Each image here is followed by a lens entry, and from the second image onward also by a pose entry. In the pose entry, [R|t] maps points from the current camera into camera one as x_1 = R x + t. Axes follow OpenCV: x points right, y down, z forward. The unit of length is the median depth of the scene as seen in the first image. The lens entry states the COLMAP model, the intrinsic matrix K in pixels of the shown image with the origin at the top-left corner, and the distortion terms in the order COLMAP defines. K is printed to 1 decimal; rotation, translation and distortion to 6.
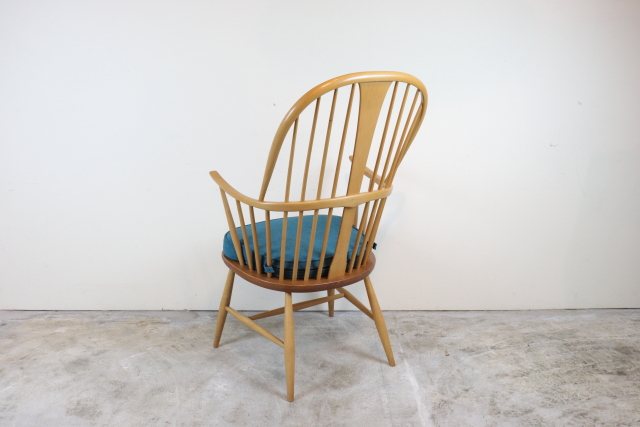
lens RADIAL K [[641.4, 0, 320.0], [0, 641.4, 213.5], [0, 0, 1]] dist [-0.121393, 0.212639]
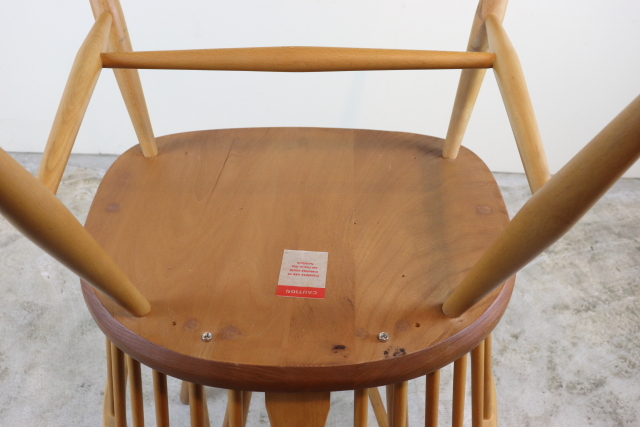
lens RADIAL K [[611.7, 0, 320.0], [0, 611.7, 213.5], [0, 0, 1]] dist [-0.138625, 0.200416]
pose [[0.997506, 0.041062, 0.057408, -0.040029], [-0.062886, 0.886360, 0.458705, -0.146720], [-0.032049, -0.461171, 0.886732, 0.426357]]
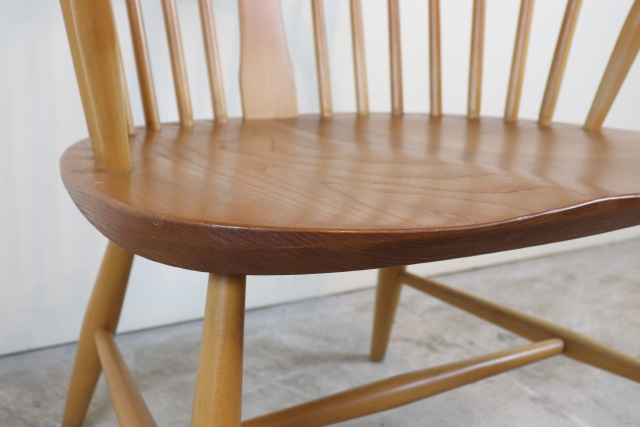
lens RADIAL K [[790.9, 0, 320.0], [0, 790.9, 213.5], [0, 0, 1]] dist [-0.000006, 0.072842]
pose [[0.855730, -0.105357, 0.506583, -0.194854], [0.070605, 0.993669, 0.087391, 0.076238], [-0.512583, -0.039016, 0.857751, 0.734423]]
